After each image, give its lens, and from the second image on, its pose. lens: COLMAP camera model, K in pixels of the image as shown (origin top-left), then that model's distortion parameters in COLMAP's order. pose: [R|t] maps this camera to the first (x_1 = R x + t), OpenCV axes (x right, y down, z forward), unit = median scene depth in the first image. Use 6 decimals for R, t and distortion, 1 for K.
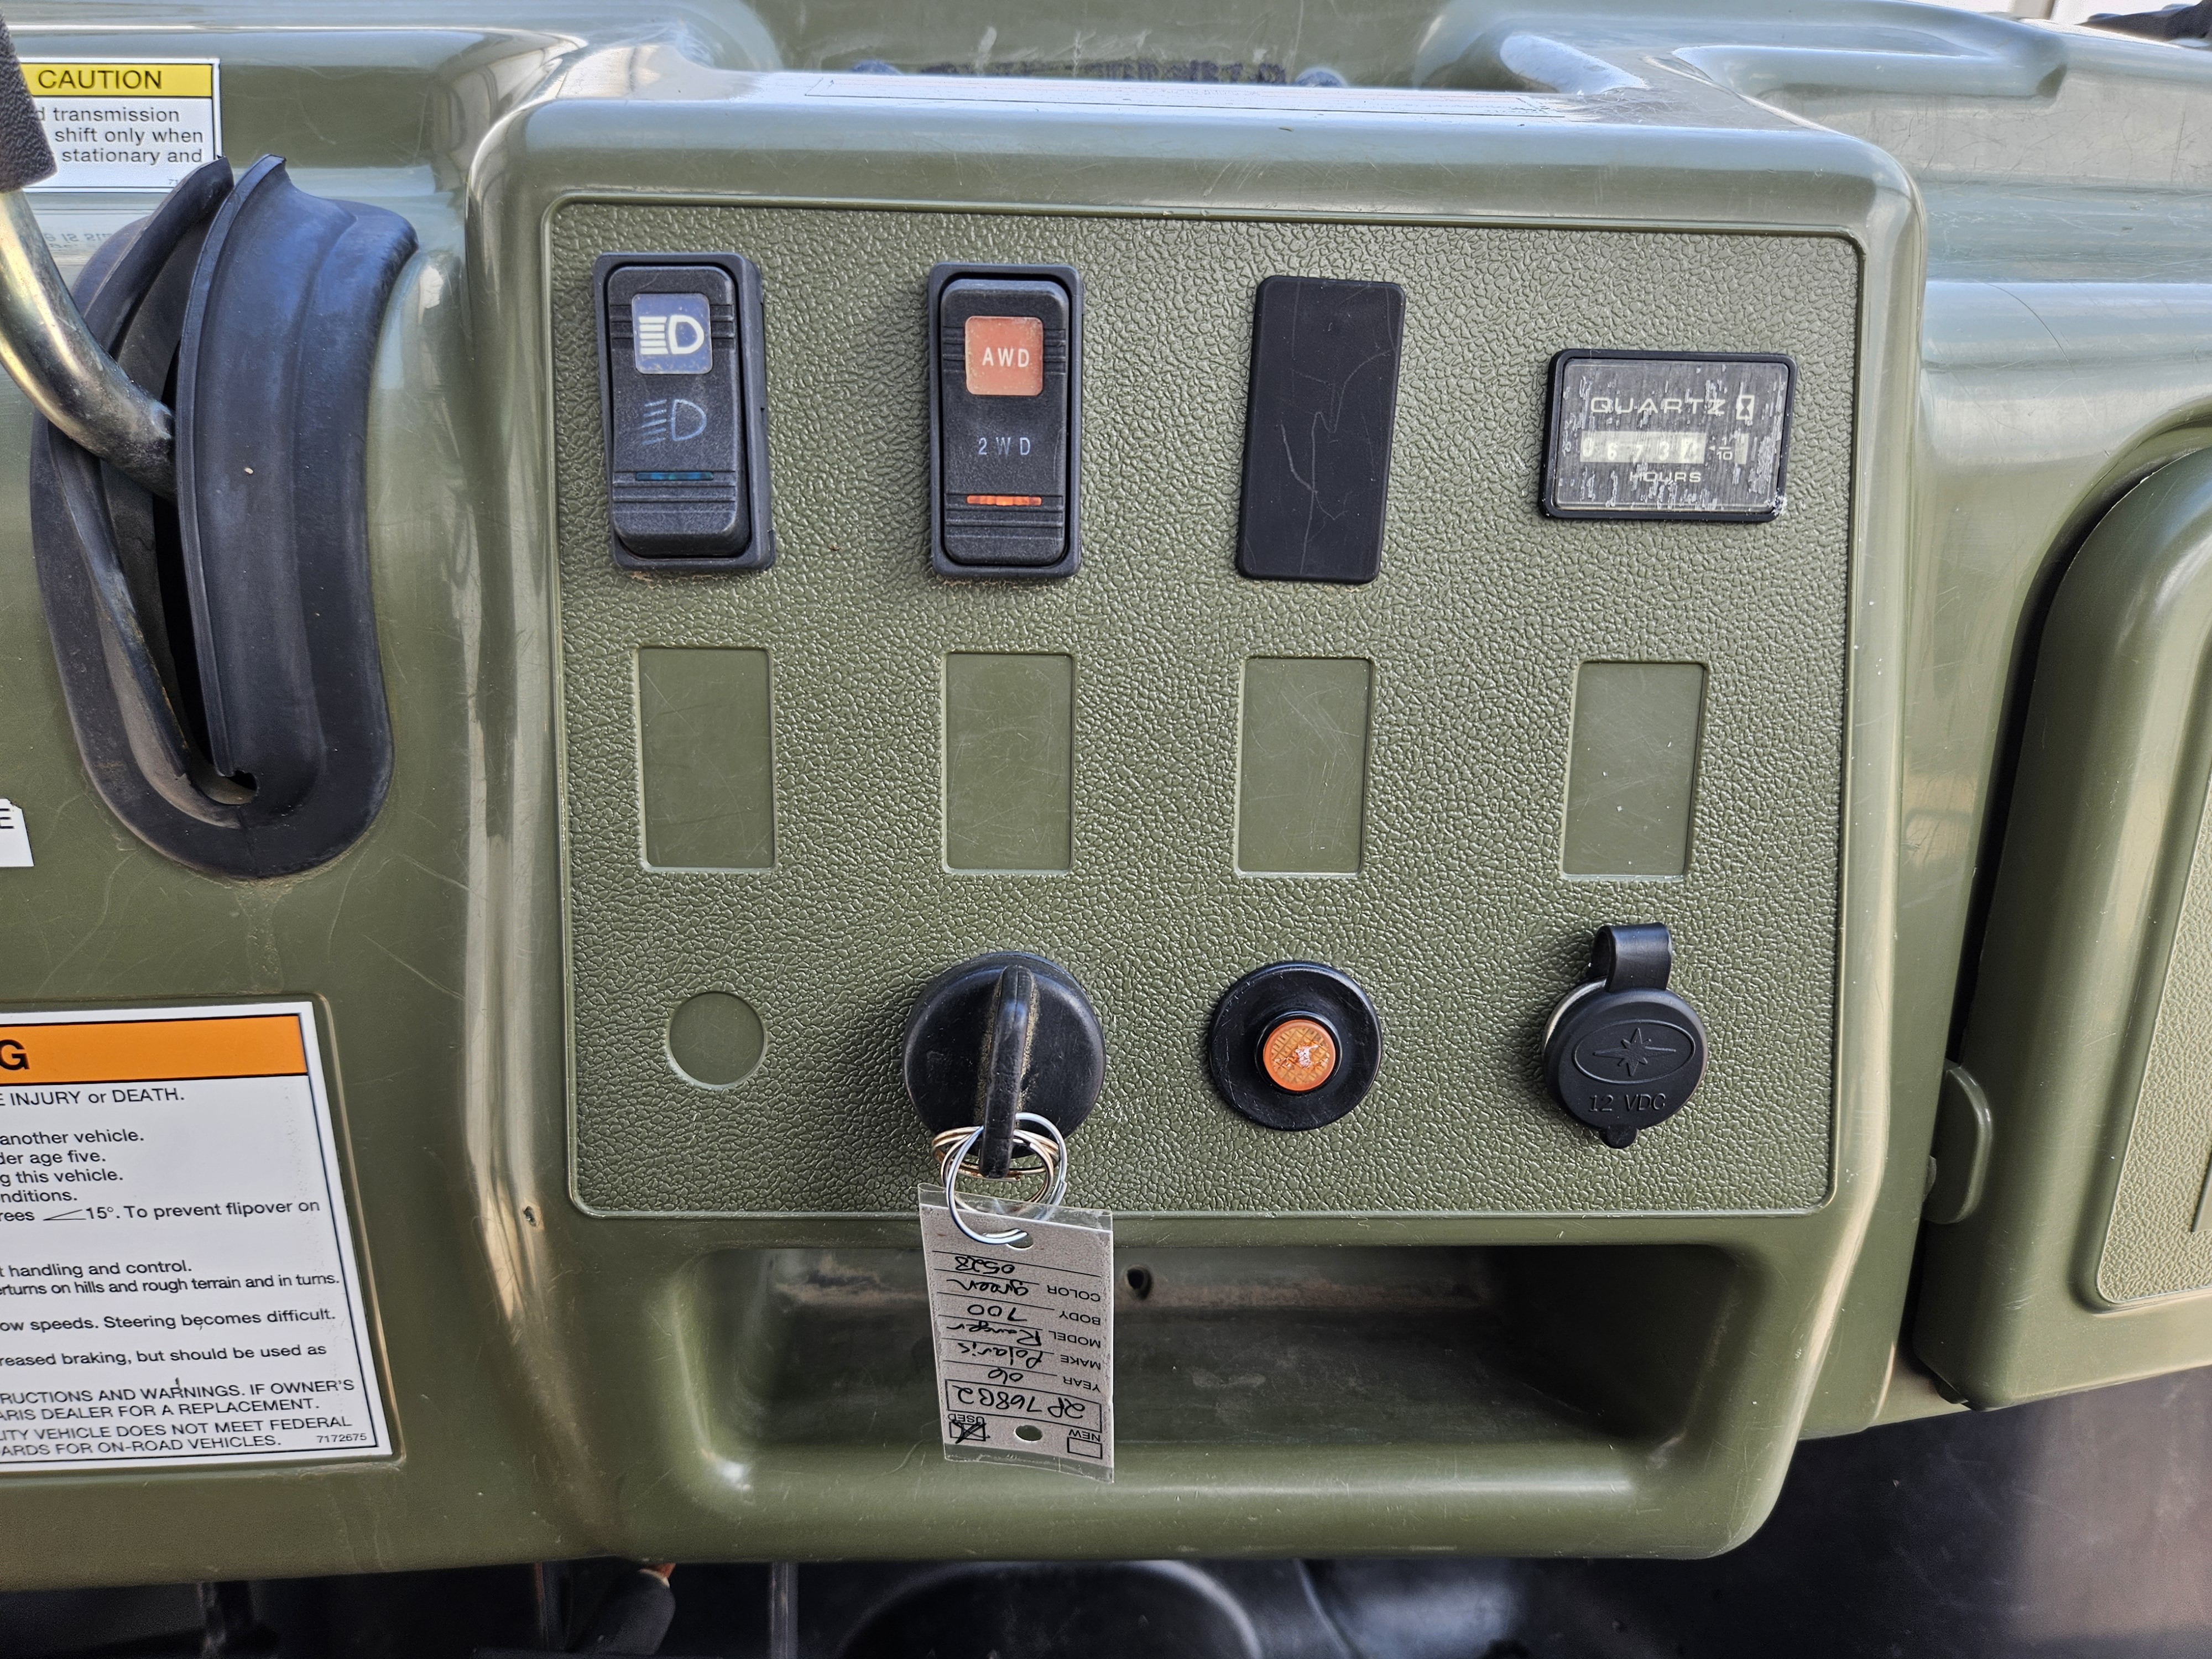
lens RADIAL K [[1503.3, 0, 1102.9], [0, 1503.3, 827.5], [0, 0, 1]] dist [0.076643, -0.068354]
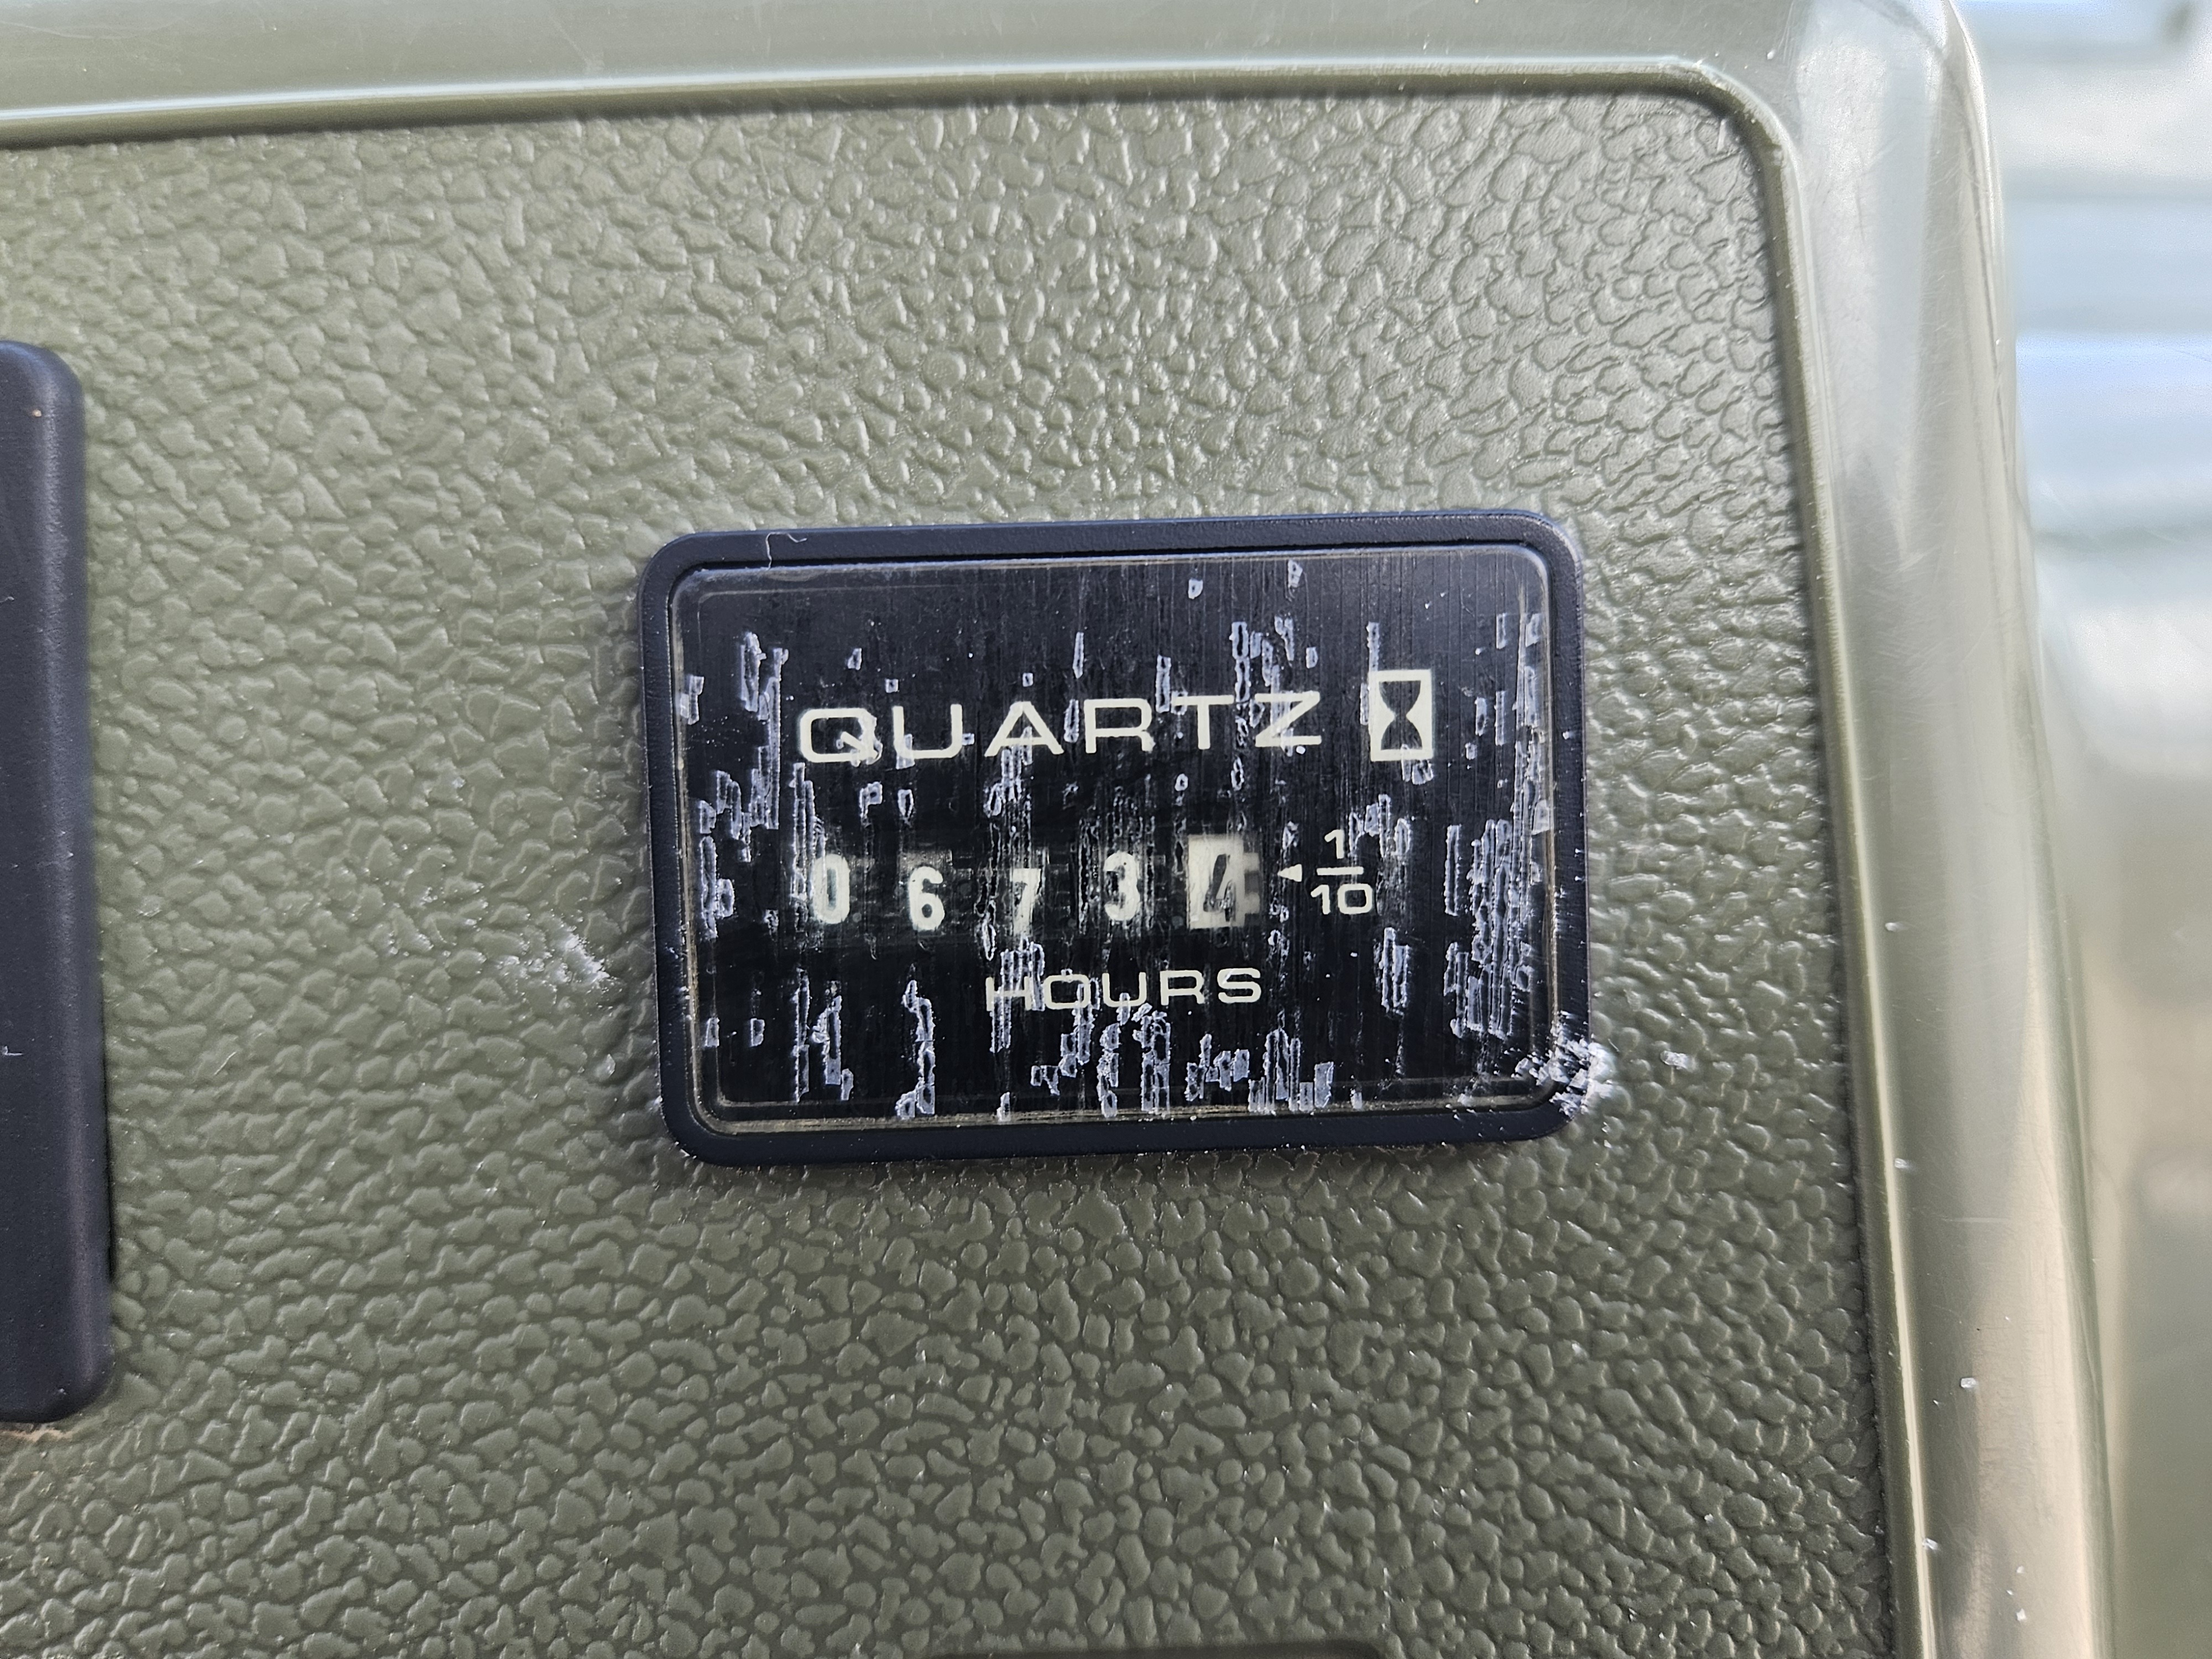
lens RADIAL K [[1693.0, 0, 1107.2], [0, 1693.0, 879.7], [0, 0, 1]] dist [-0.069727, -0.004813]
pose [[0.997913, -0.053584, -0.036038, 0.380790], [0.048451, 0.990235, -0.130720, -0.213296], [0.042691, 0.128701, 0.990764, 0.719793]]
